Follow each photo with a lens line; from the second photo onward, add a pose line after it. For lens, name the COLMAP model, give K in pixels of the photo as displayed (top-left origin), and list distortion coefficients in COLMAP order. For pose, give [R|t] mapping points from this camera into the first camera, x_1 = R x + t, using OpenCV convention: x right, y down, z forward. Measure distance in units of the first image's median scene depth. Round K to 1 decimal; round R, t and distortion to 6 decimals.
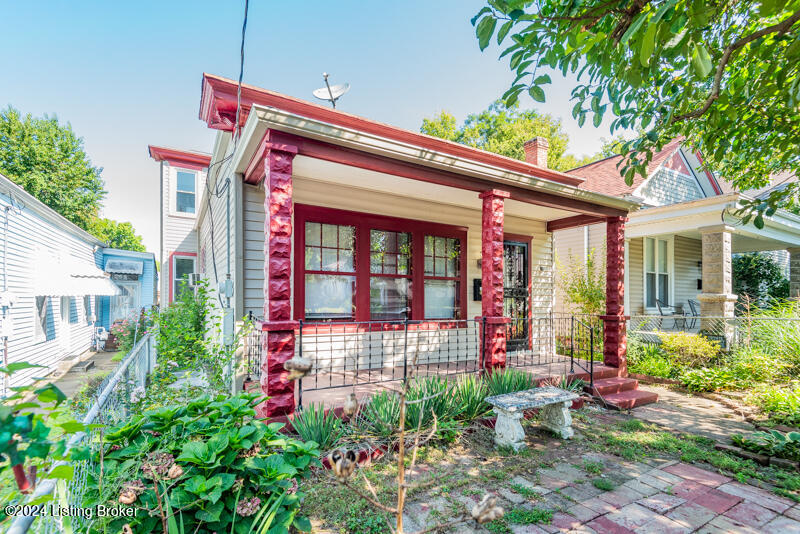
lens RADIAL K [[370.6, 0, 402.0], [0, 370.6, 294.5], [0, 0, 1]] dist [-0.004304, -0.000030]
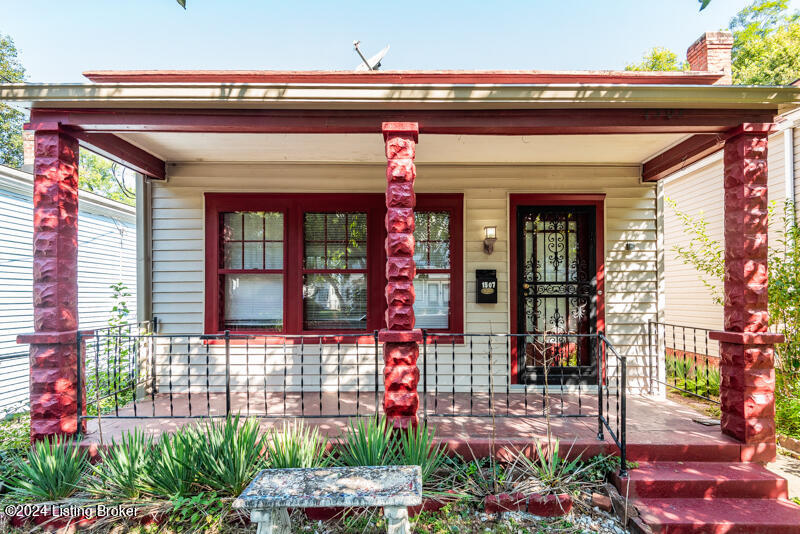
lens RADIAL K [[393.1, 0, 401.6], [0, 393.1, 296.2], [0, 0, 1]] dist [0.003301, -0.005236]
pose [[0.868368, -0.014802, -0.495700, 0.492296], [0.017134, 0.999853, 0.000159, 0.002618], [0.495625, -0.008631, 0.868494, 0.373253]]
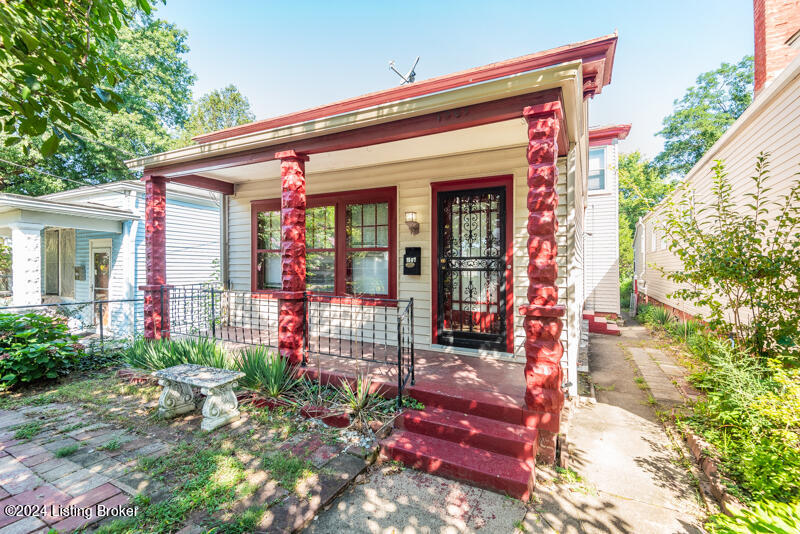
lens RADIAL K [[370.6, 0, 406.0], [0, 370.6, 270.0], [0, 0, 1]] dist [-0.004304, -0.000030]
pose [[0.546614, -0.003074, -0.837379, 0.992370], [0.005403, 0.999985, -0.000144, 0.007695], [0.837368, -0.004446, 0.546622, 0.634450]]
